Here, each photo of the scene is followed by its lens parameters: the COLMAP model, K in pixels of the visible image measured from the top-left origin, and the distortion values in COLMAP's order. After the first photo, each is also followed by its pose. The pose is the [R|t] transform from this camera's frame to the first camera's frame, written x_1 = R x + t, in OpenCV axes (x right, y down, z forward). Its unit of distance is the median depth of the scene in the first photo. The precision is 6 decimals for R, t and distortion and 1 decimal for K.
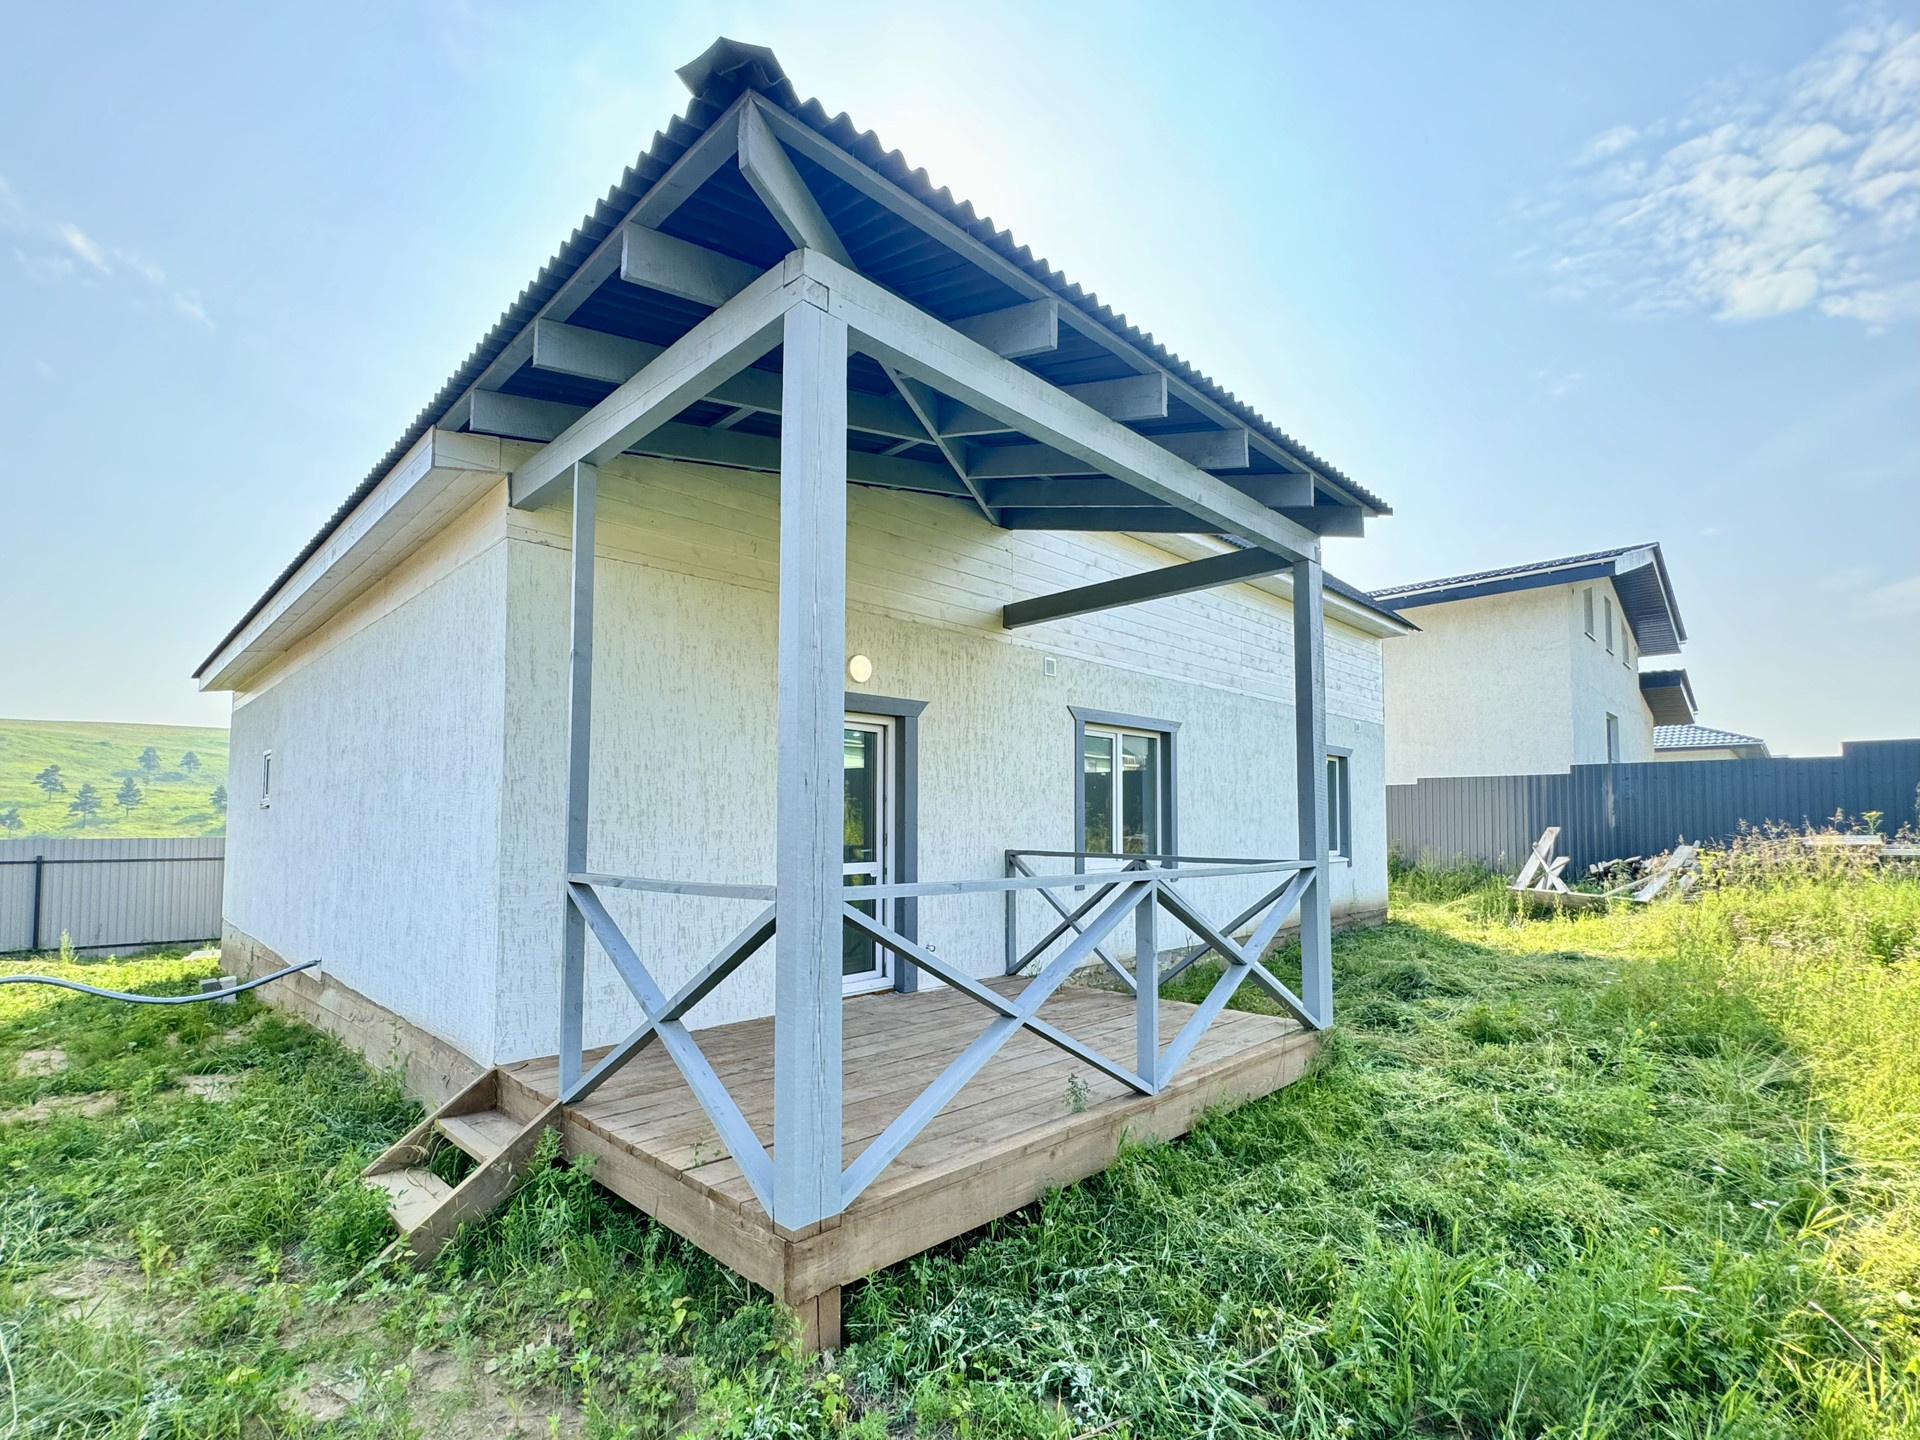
lens RADIAL K [[883.7, 0, 922.5], [0, 883.7, 778.9], [0, 0, 1]] dist [-0.000092, -0.000019]
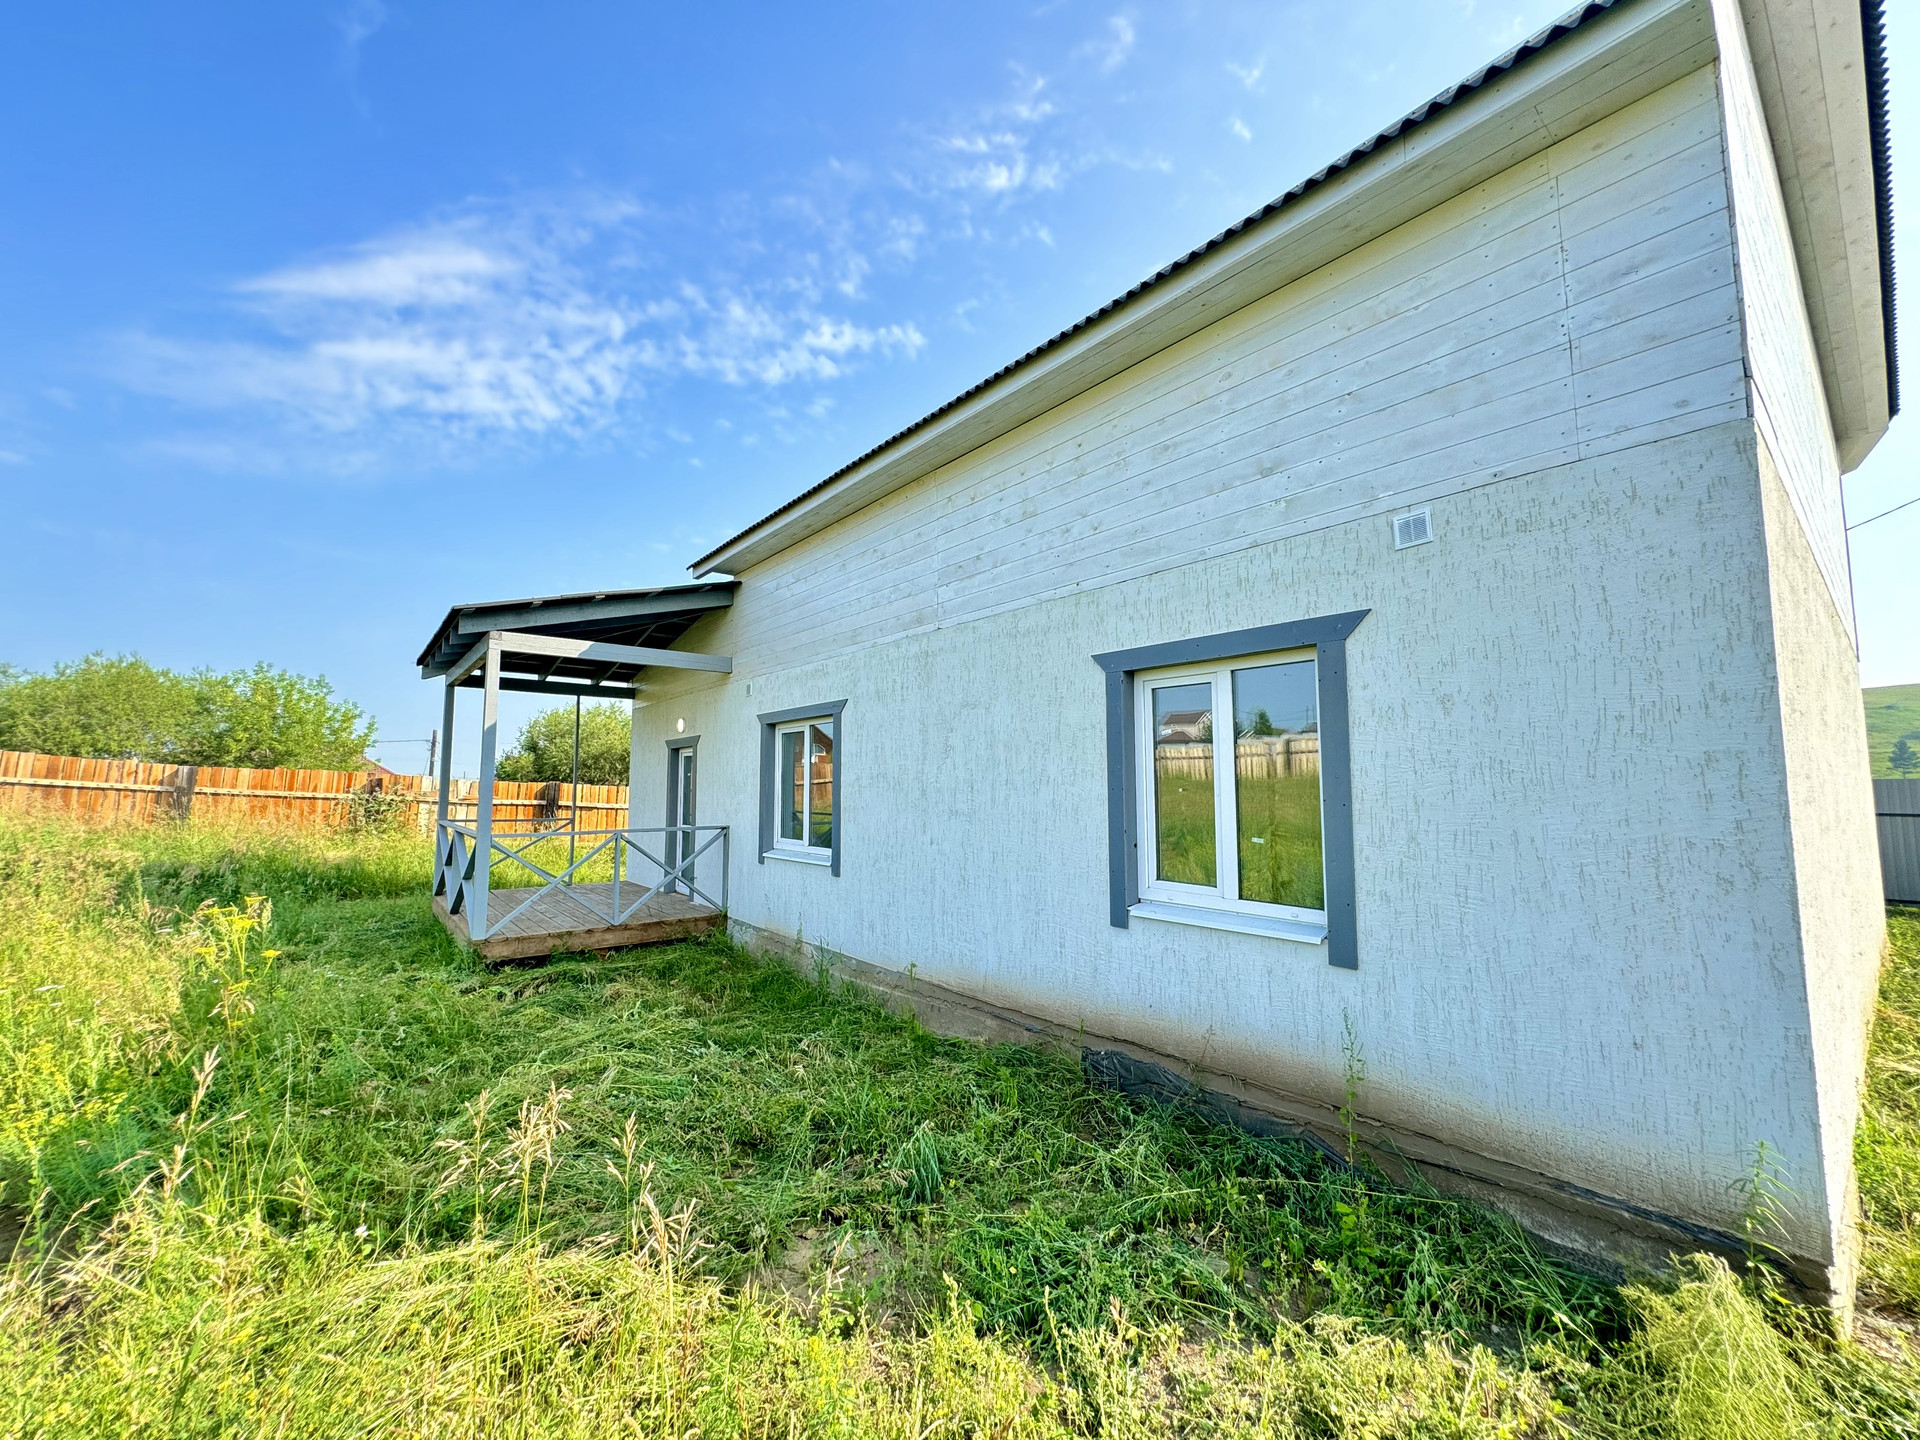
lens RADIAL K [[766.2, 0, 959.1], [0, 766.2, 719.6], [0, 0, 1]] dist [-0.001979, -0.000017]
pose [[-0.080627, -0.088922, -0.992770, 1.459405], [0.051309, 0.994322, -0.093228, 0.048408], [0.995423, -0.058455, -0.075606, 1.627153]]
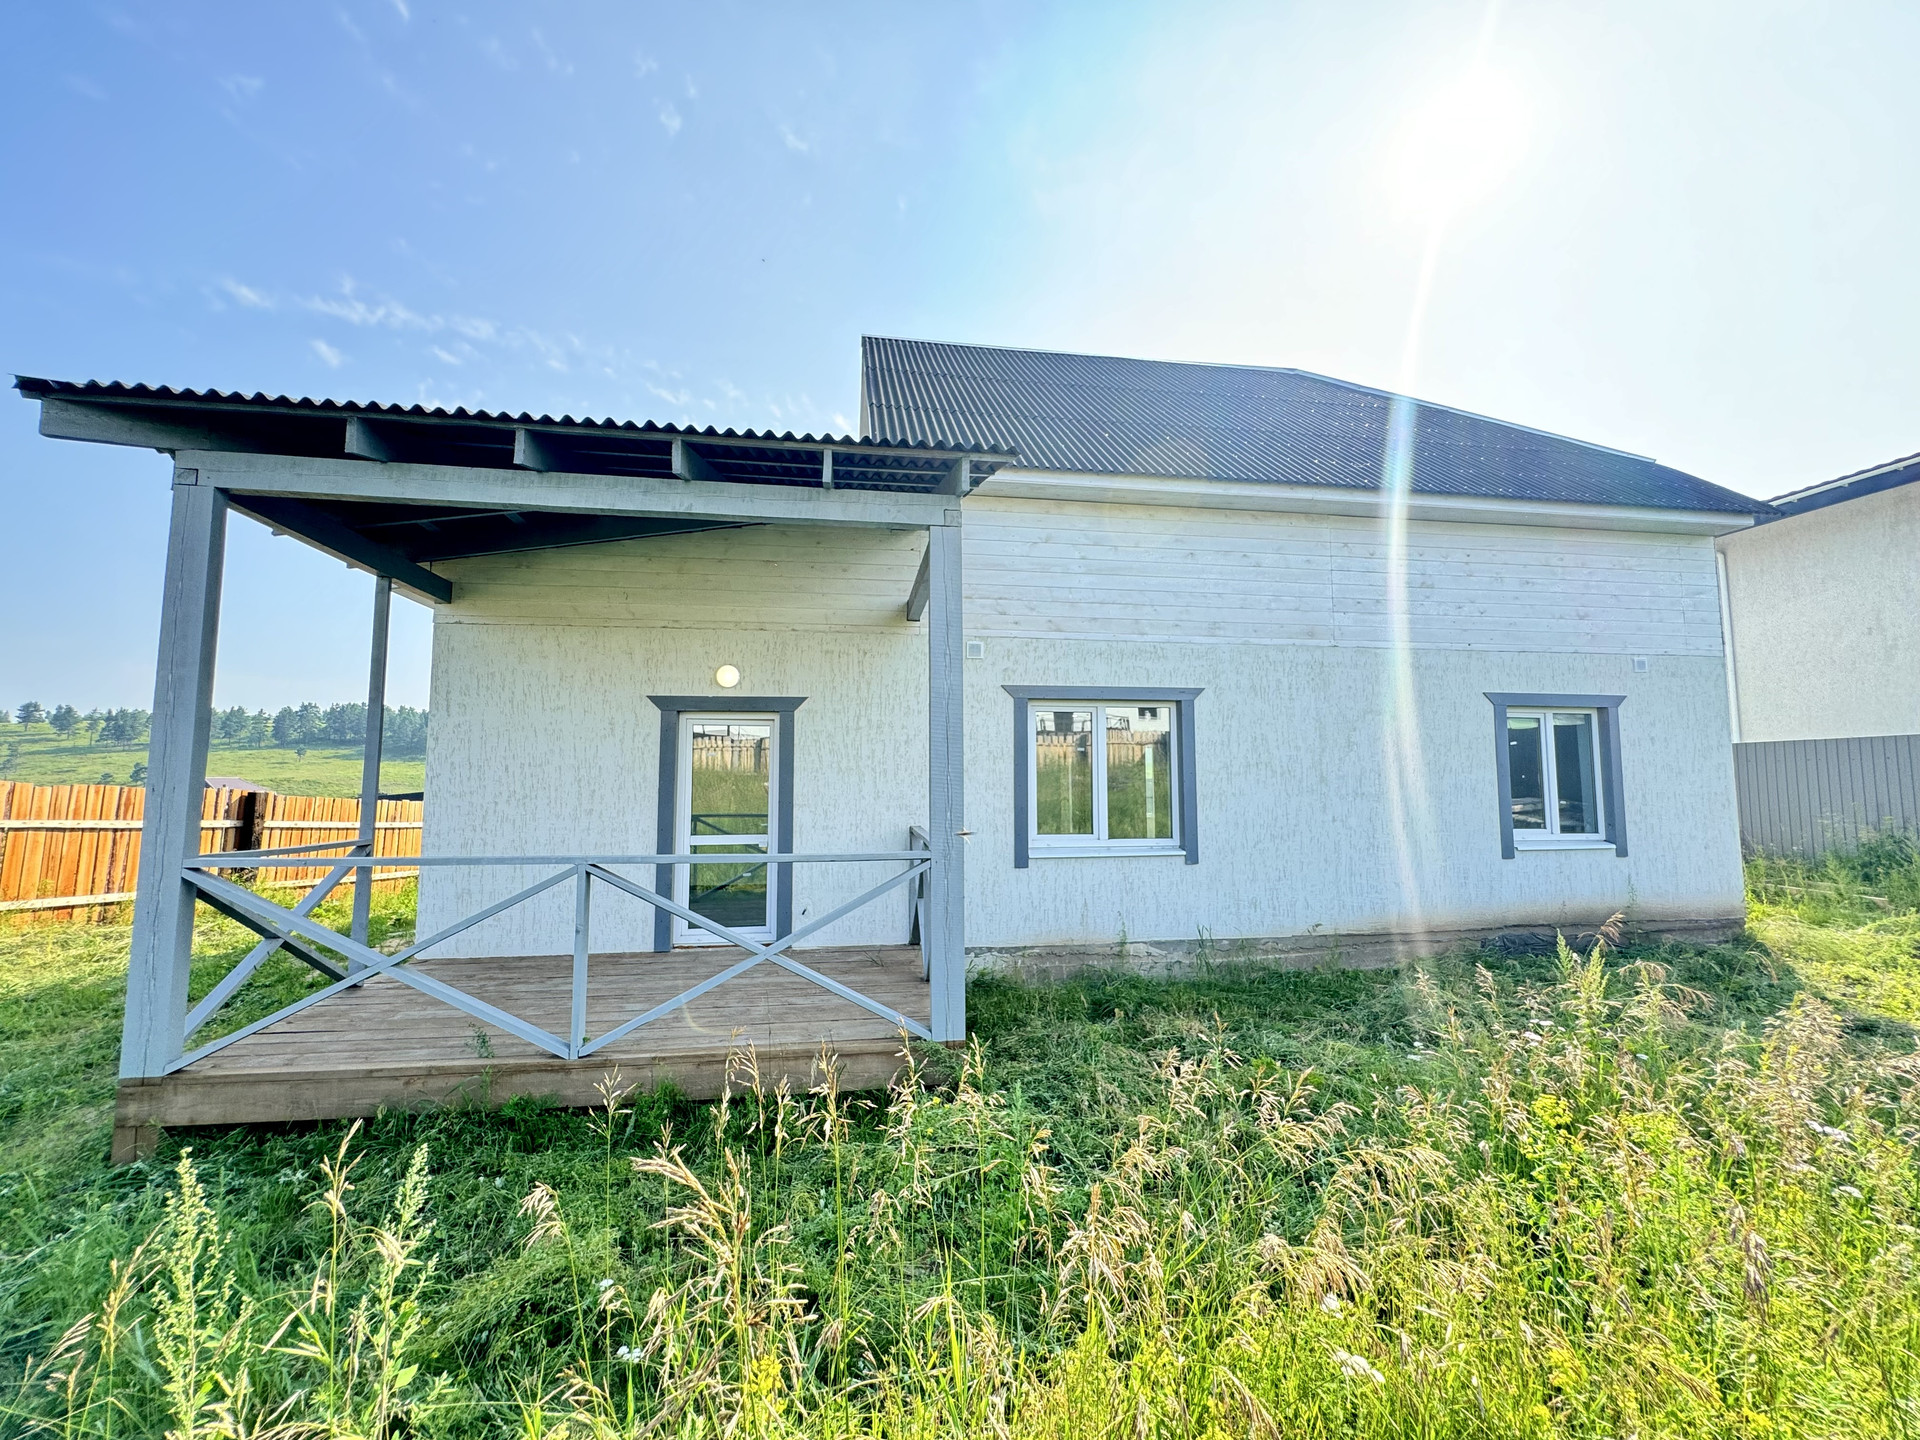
lens RADIAL K [[766.2, 0, 959.1], [0, 766.2, 719.6], [0, 0, 1]] dist [-0.001979, -0.000017]
pose [[0.815205, -0.051786, -0.576853, 0.750520], [0.032146, 0.998505, -0.044211, -0.006619], [0.578280, 0.017498, 0.815651, 0.297044]]
